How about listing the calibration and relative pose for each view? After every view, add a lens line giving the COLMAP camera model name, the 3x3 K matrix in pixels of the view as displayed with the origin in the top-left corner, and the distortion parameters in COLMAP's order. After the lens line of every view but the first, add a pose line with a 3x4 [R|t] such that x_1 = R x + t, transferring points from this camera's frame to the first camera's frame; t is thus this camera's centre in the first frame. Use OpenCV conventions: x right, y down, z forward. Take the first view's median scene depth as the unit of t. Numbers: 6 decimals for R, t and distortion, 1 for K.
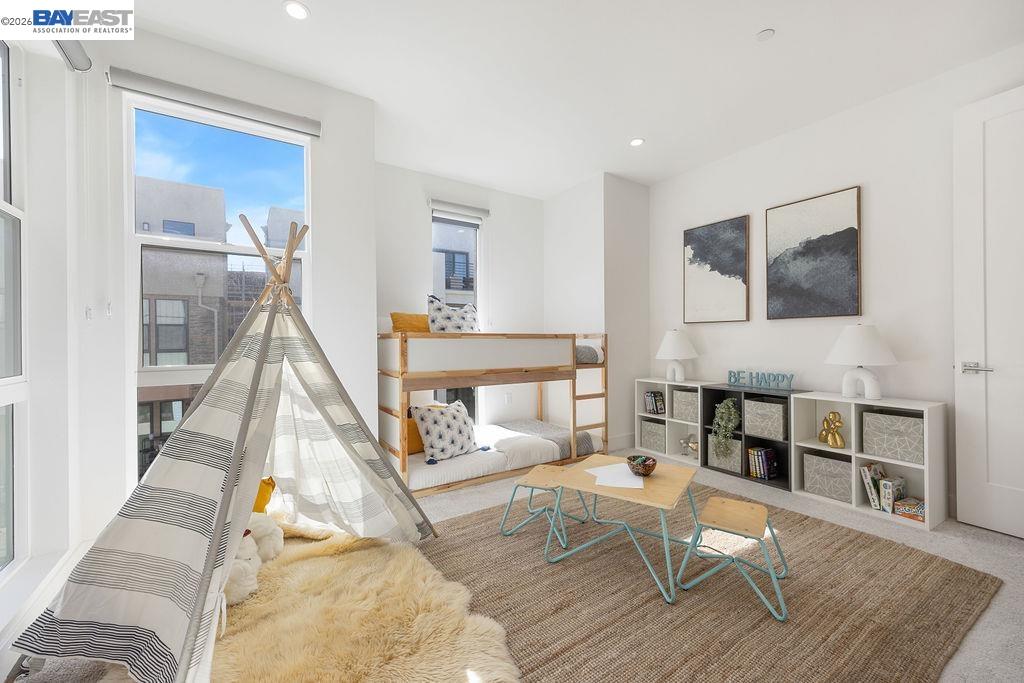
lens RADIAL K [[413.4, 0, 512.4], [0, 413.4, 343.6], [0, 0, 1]] dist [0.001262, 0.000189]
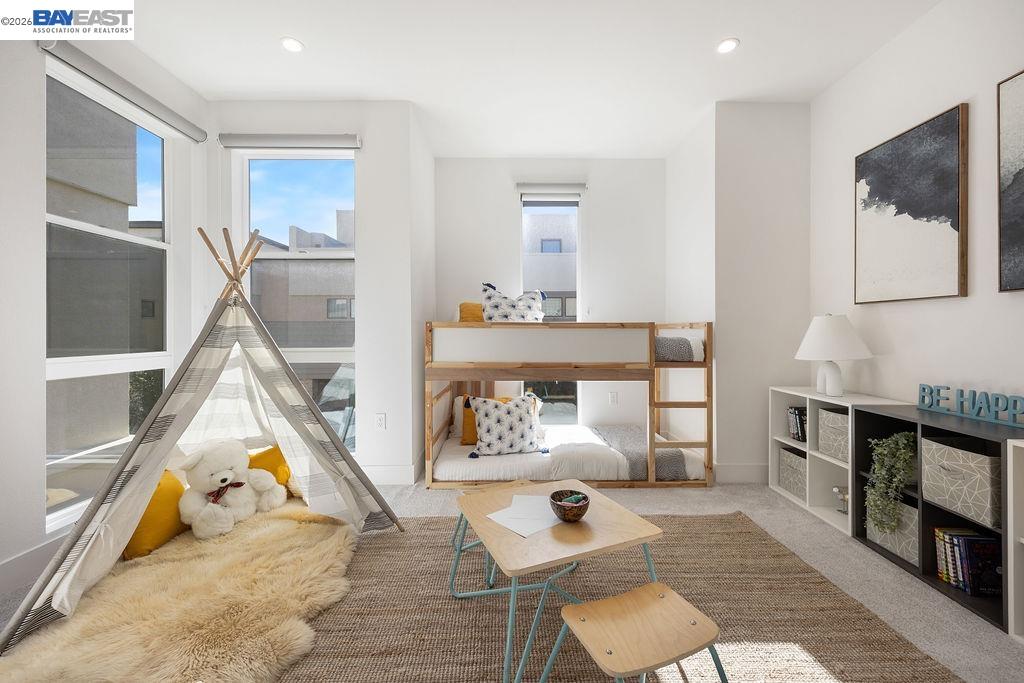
lens RADIAL K [[416.3, 0, 512.9], [0, 416.3, 335.1], [0, 0, 1]] dist [0.001506, -0.000199]
pose [[0.838109, 0.009176, -0.545426, 0.369883], [-0.007646, 0.999958, 0.005074, -0.001442], [0.545450, -0.000082, 0.838143, 0.207279]]
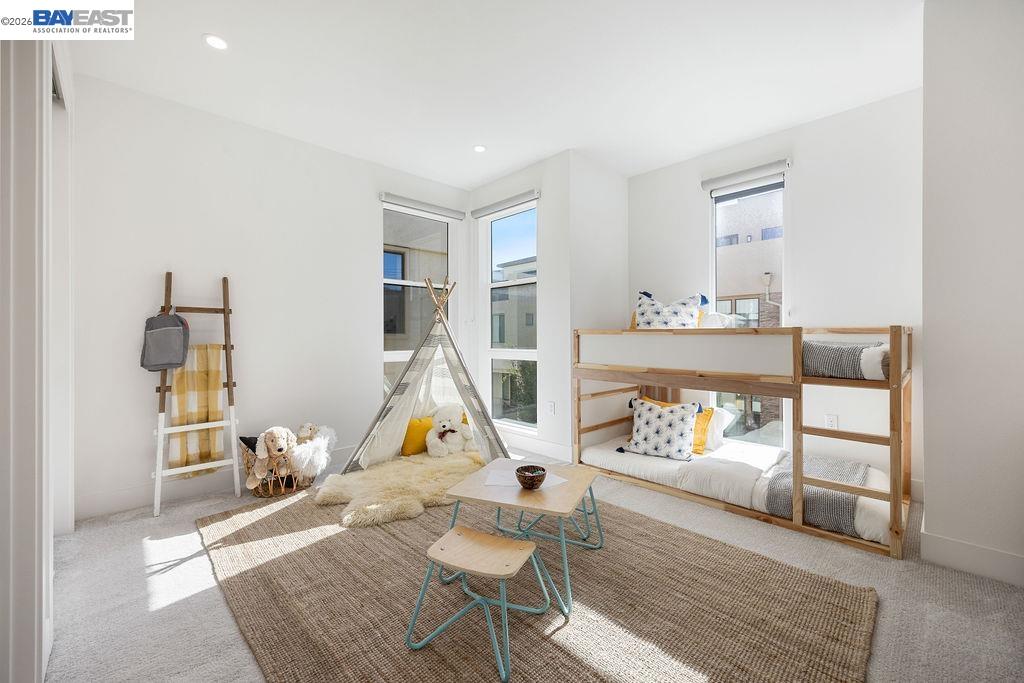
lens RADIAL K [[408.0, 0, 512.0], [0, 408.0, 341.5], [0, 0, 1]] dist [0.000874, 0.000094]
pose [[0.182622, 0.019351, -0.982993, 0.704589], [-0.005625, 0.999810, 0.018637, -0.010821], [0.983167, 0.002126, 0.182697, 0.474514]]
